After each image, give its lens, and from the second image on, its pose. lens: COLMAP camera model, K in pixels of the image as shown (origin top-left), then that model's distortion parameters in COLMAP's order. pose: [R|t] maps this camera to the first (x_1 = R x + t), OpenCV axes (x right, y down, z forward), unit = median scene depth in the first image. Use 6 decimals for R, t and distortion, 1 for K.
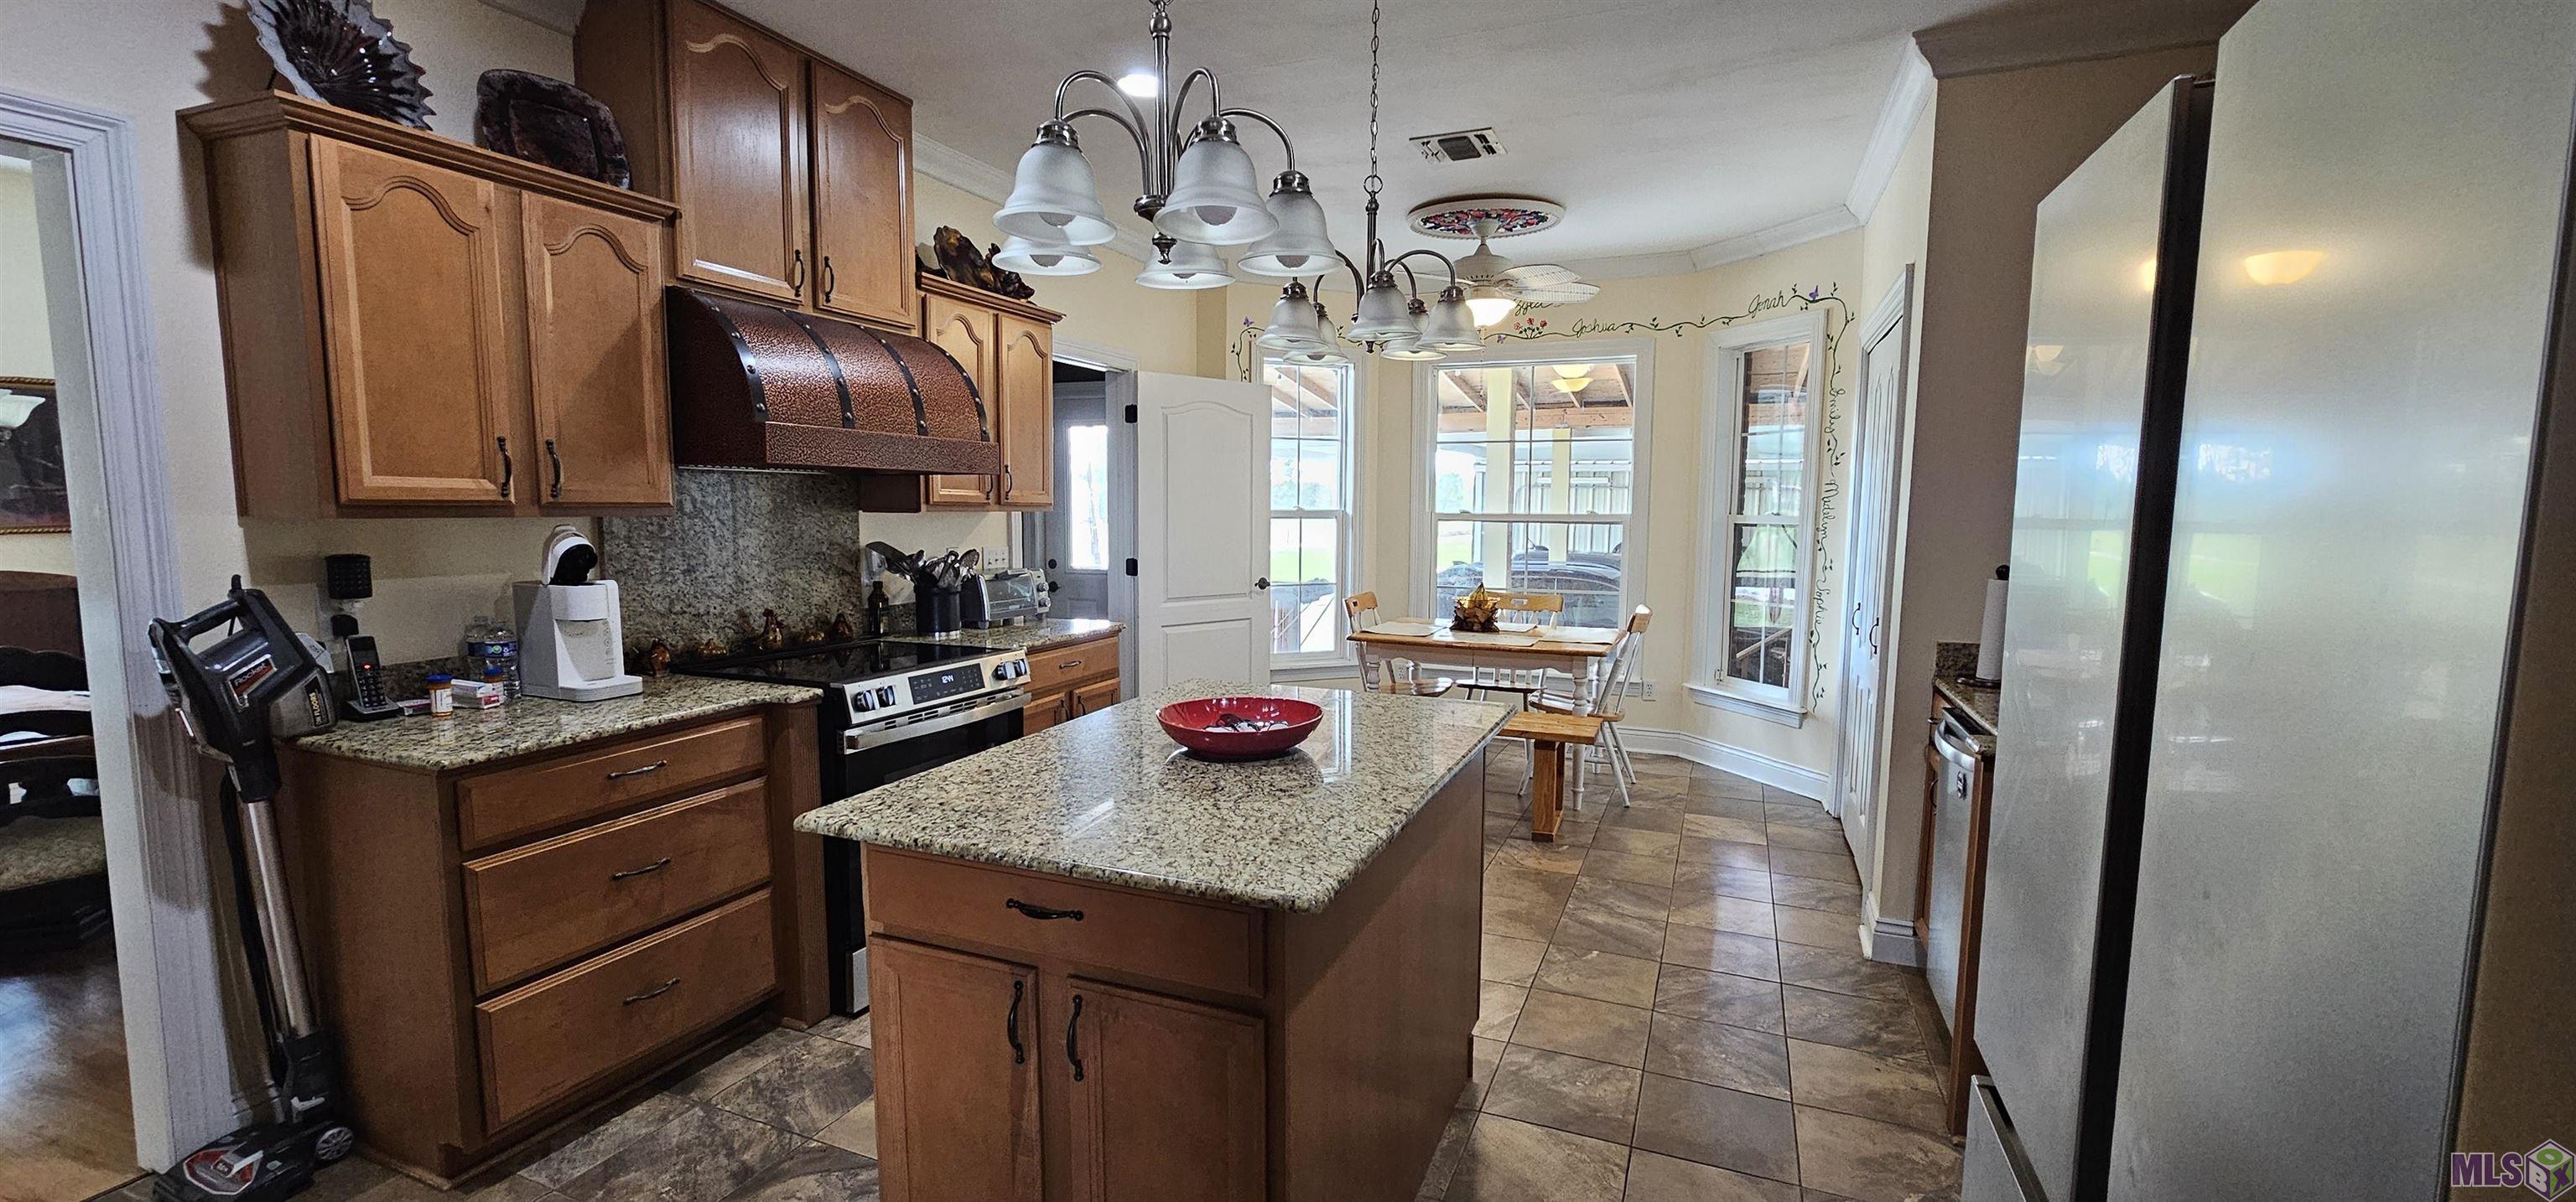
lens RADIAL K [[1044.6, 0, 1289.1], [0, 1044.6, 605.9], [0, 0, 1]] dist [-0.002198, -0.000066]
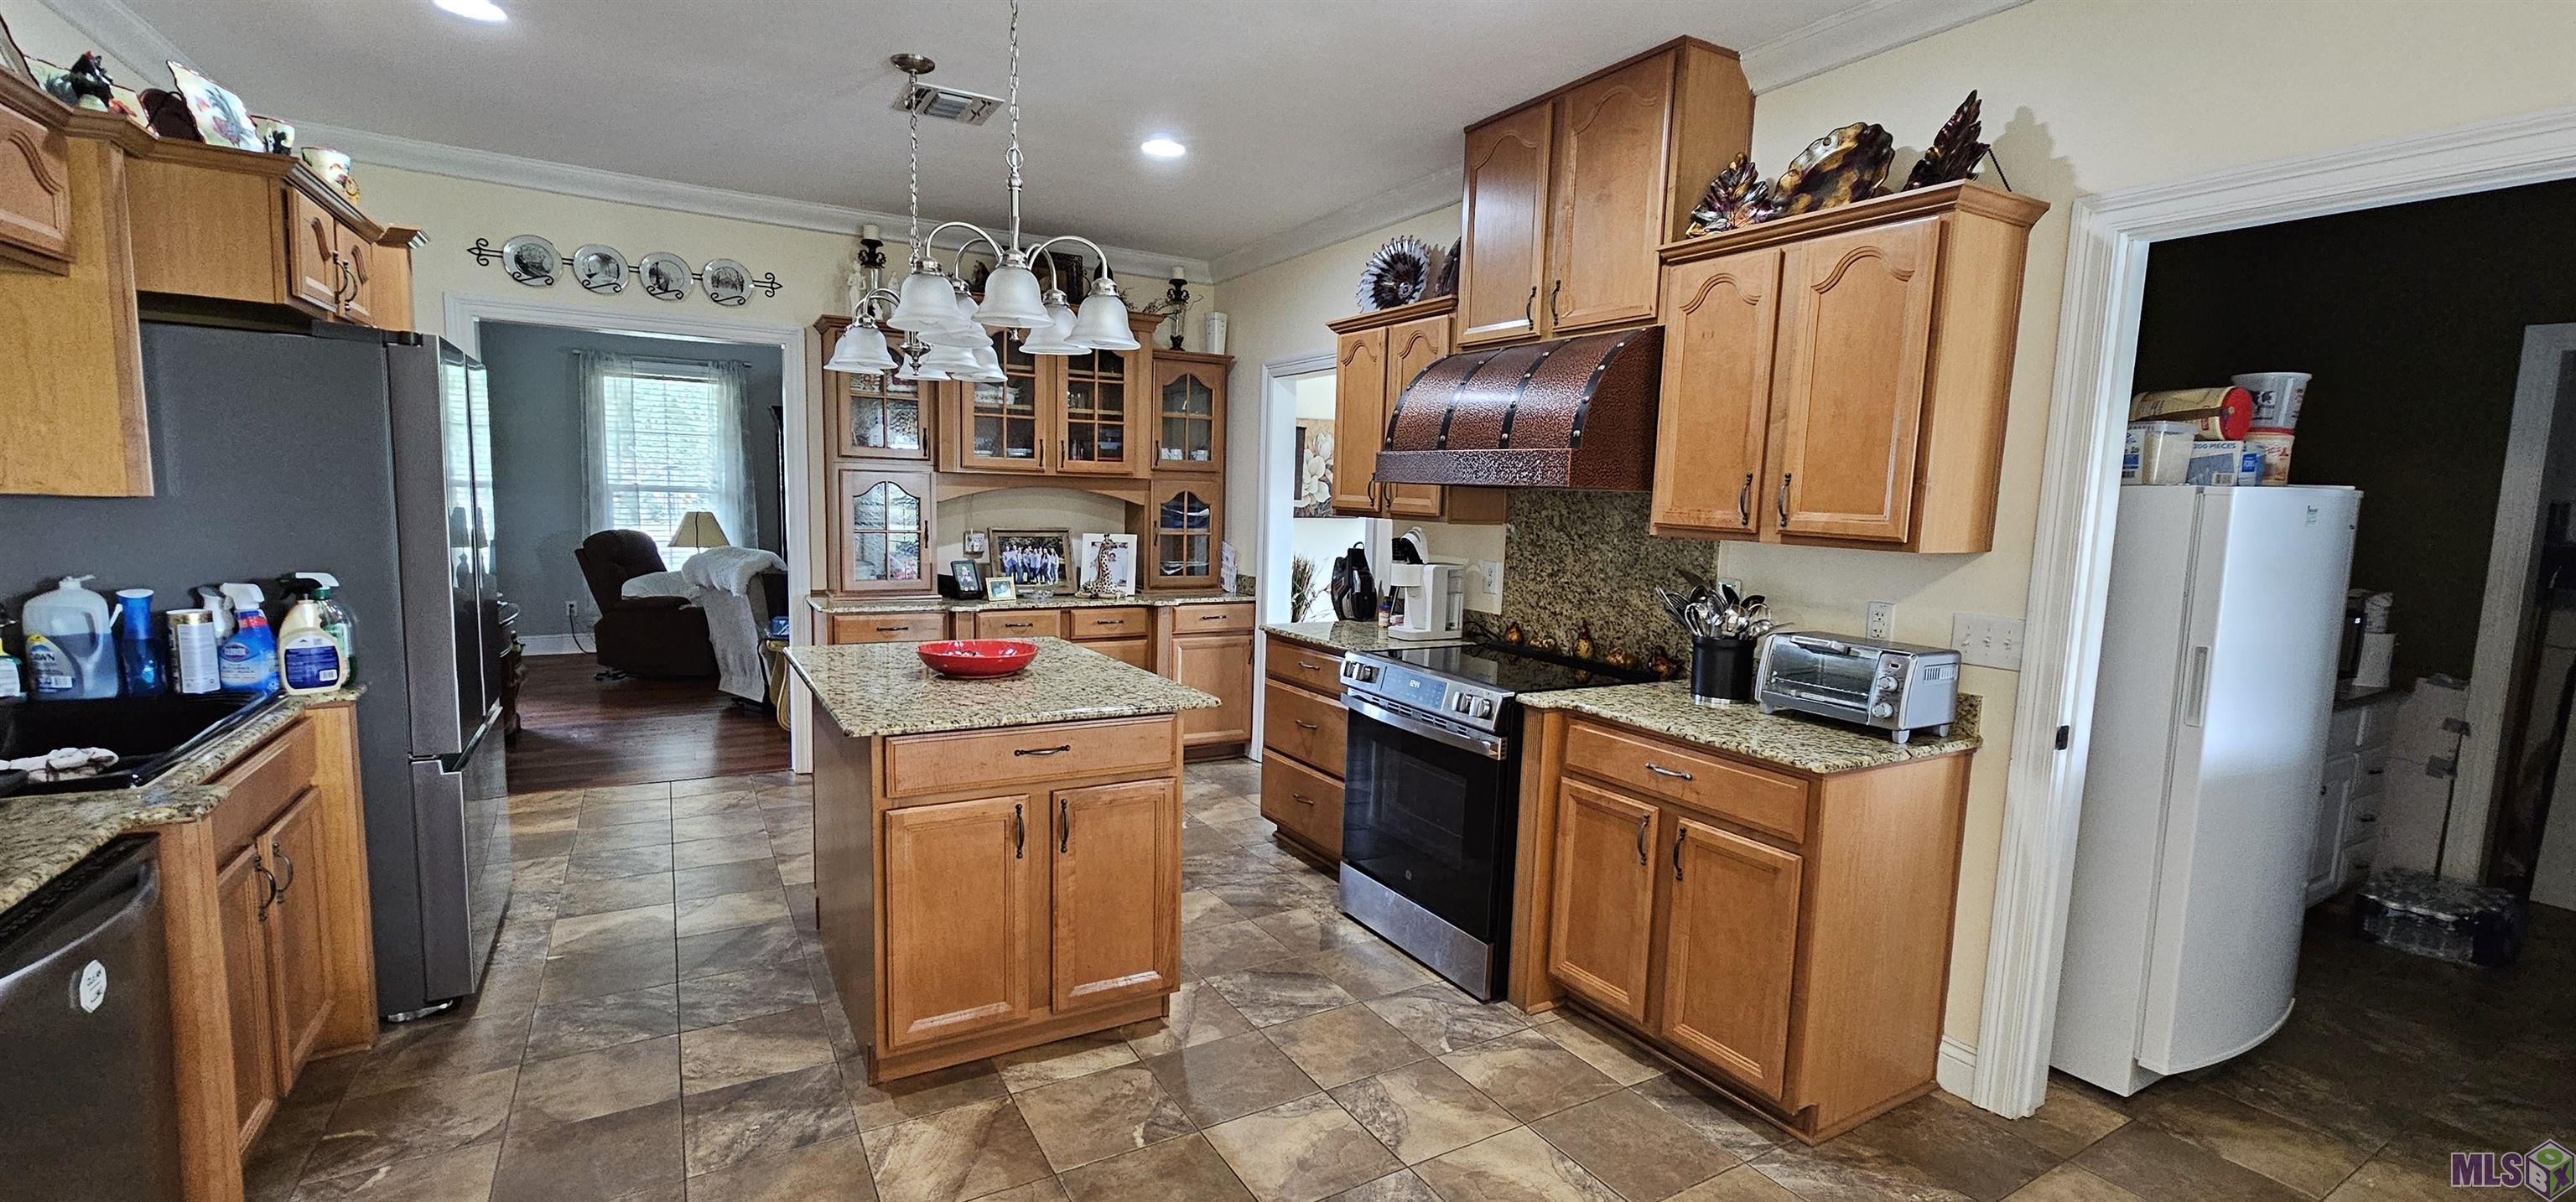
lens RADIAL K [[1044.6, 0, 1282.6], [0, 1044.6, 609.0], [0, 0, 1]] dist [-0.002198, -0.000066]
pose [[-0.590035, 0.061352, -0.805043, 0.821950], [-0.118738, 0.979673, 0.161686, -0.218781], [0.798599, 0.190989, -0.570757, 2.077308]]
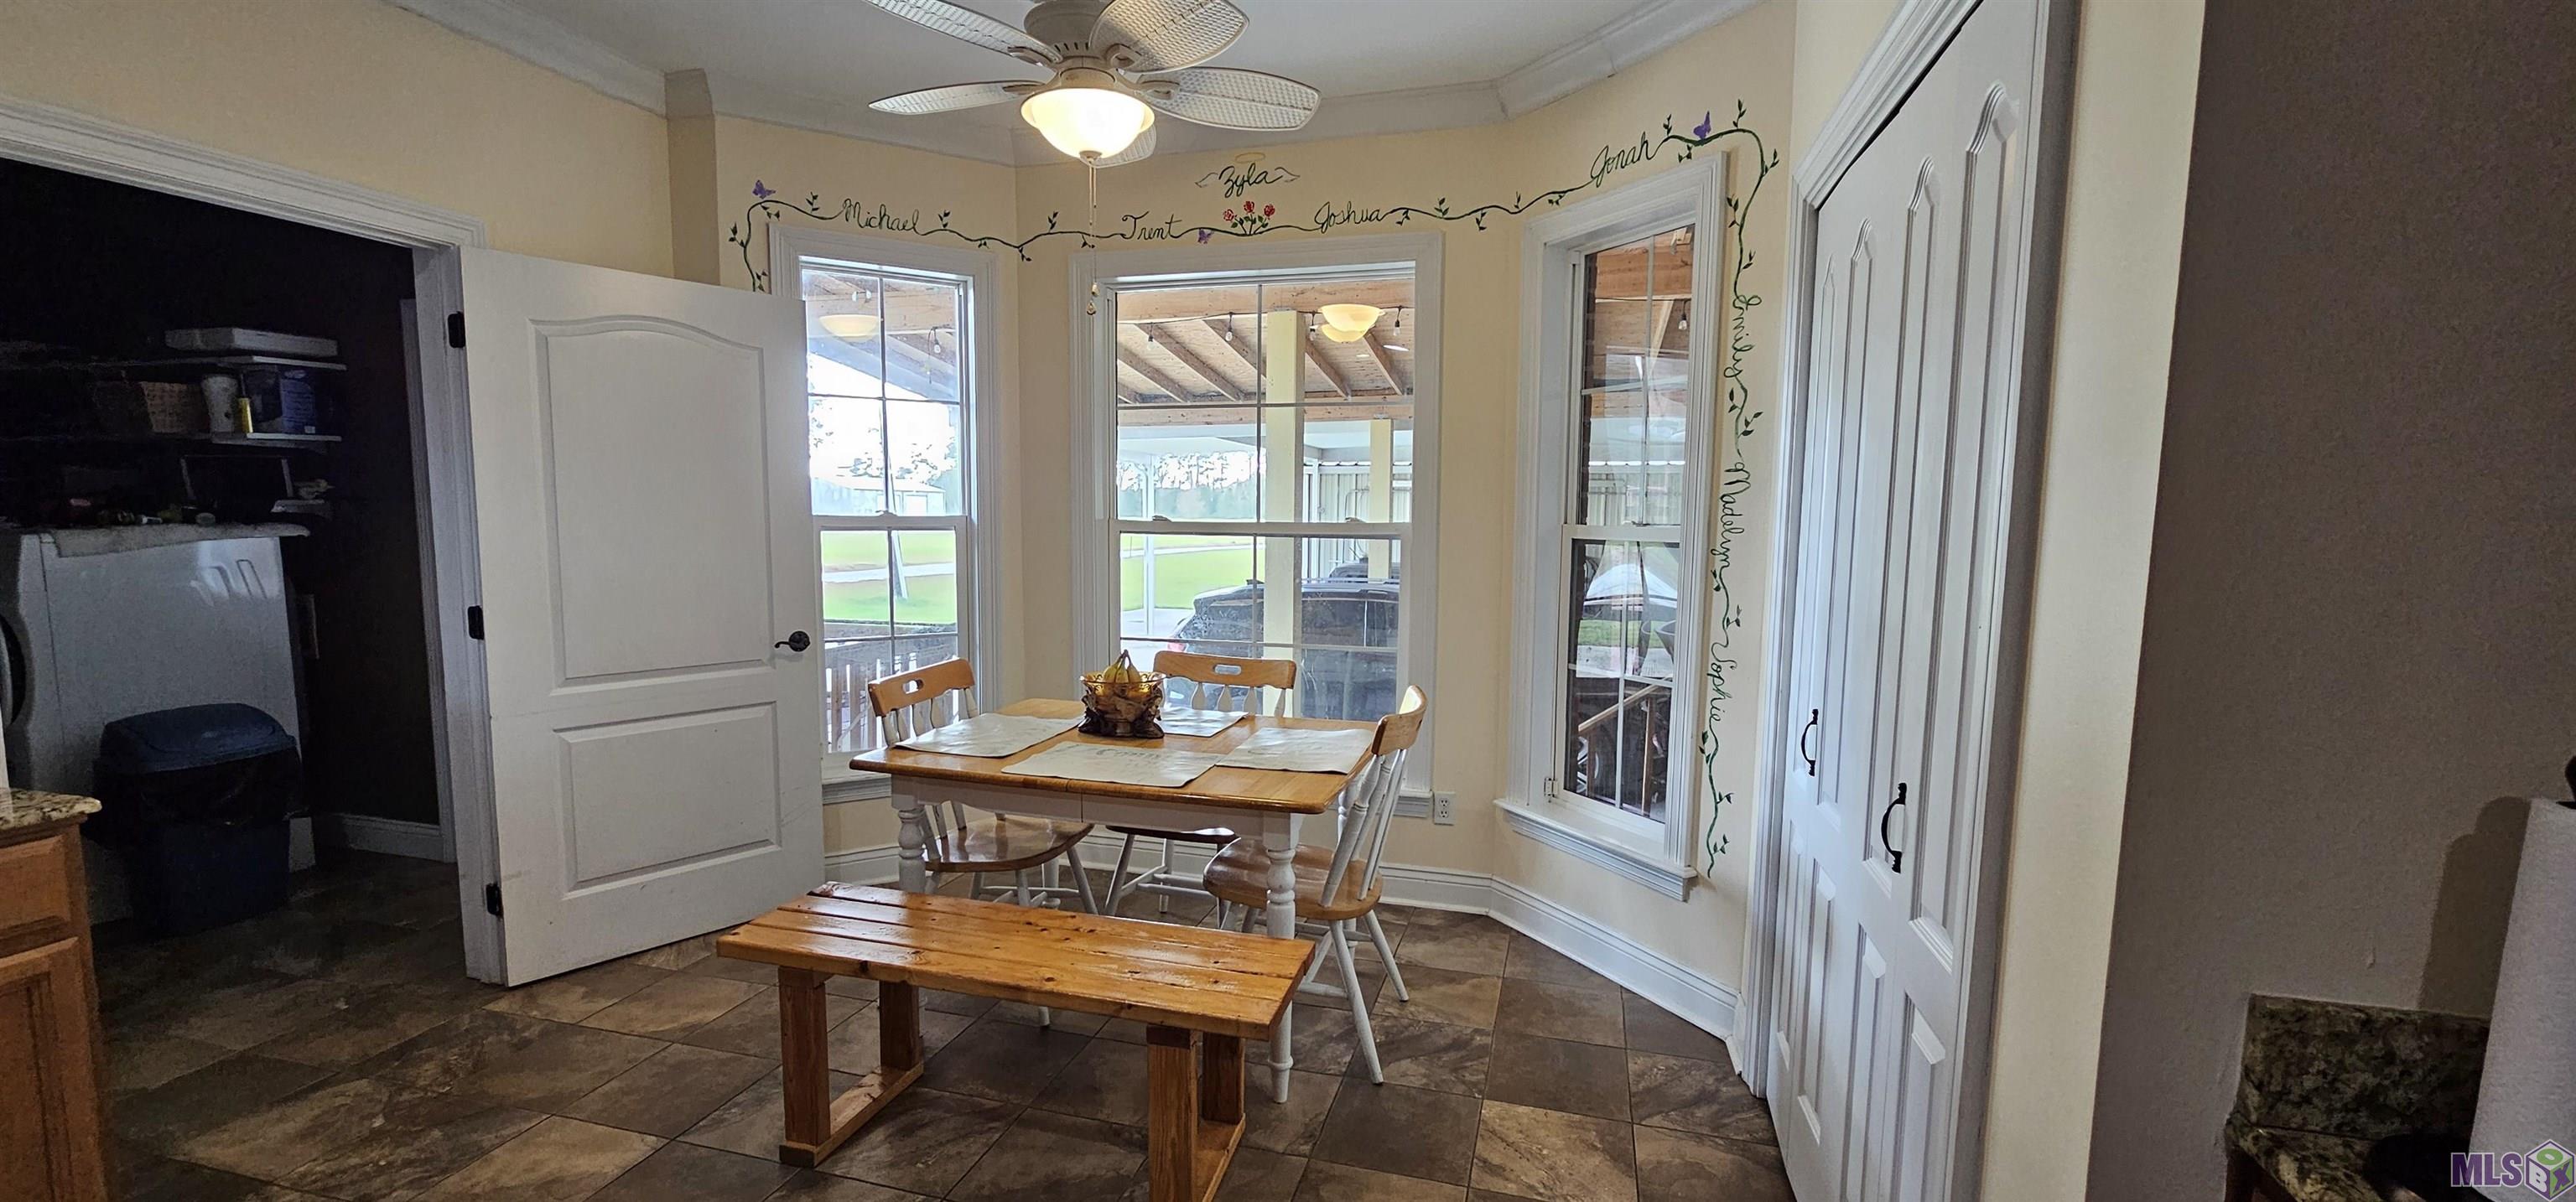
lens RADIAL K [[1044.6, 0, 1284.7], [0, 1044.6, 602.9], [0, 0, 1]] dist [-0.002198, -0.000066]
pose [[0.991885, -0.007490, 0.126919, 0.171794], [0.008534, 0.999934, -0.007684, -0.036466], [-0.126853, 0.008704, 0.991883, 0.392194]]
